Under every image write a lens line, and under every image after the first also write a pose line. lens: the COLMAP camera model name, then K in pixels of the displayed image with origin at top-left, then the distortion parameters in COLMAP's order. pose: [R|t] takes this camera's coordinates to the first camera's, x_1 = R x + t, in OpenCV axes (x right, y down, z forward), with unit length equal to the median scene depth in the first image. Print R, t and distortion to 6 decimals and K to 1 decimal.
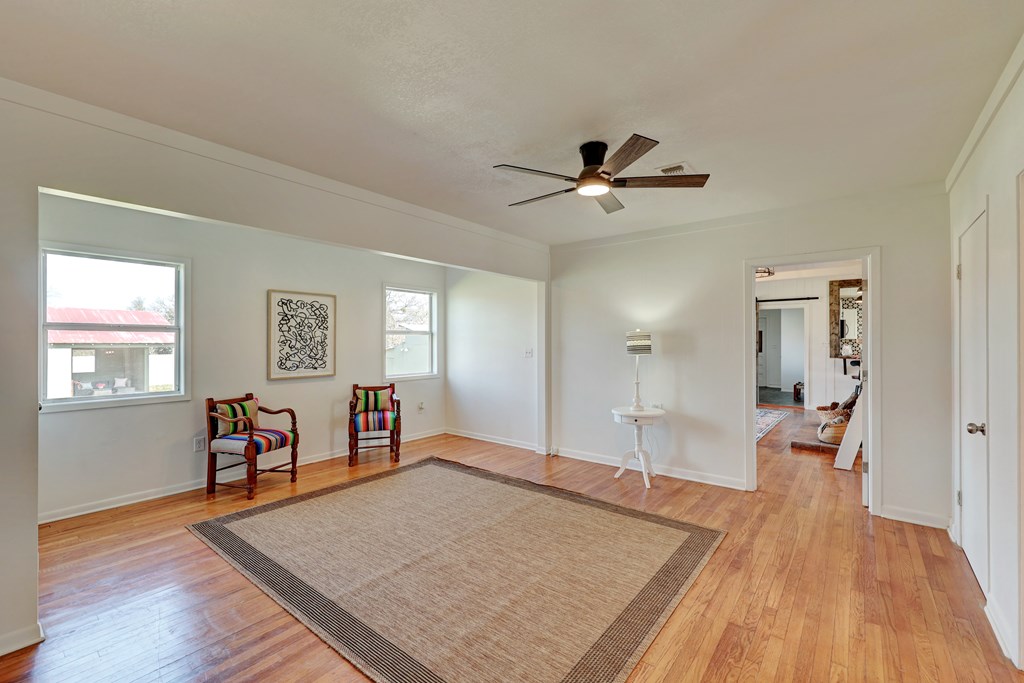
lens RADIAL K [[439.7, 0, 514.3], [0, 439.7, 338.8], [0, 0, 1]] dist [0.032141, 0.000117]
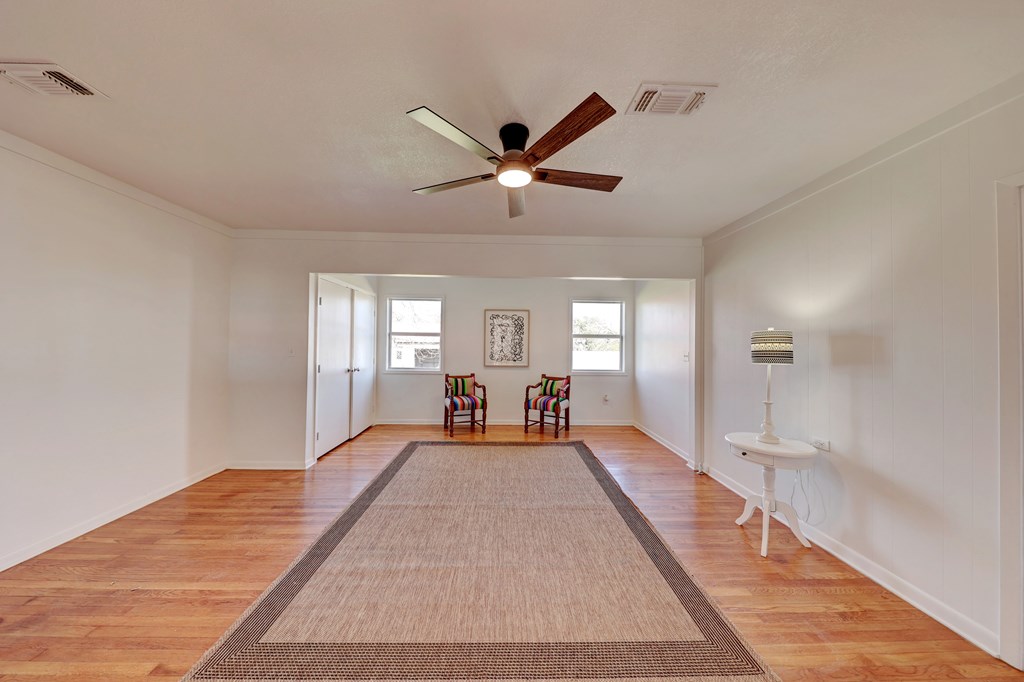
lens RADIAL K [[326.5, 0, 511.8], [0, 326.5, 339.1], [0, 0, 1]] dist [-0.003758, -0.000239]
pose [[0.631469, -0.000808, -0.775401, 0.426831], [-0.004271, 0.999981, -0.004520, 0.000383], [0.775390, 0.006166, 0.631453, 0.346931]]
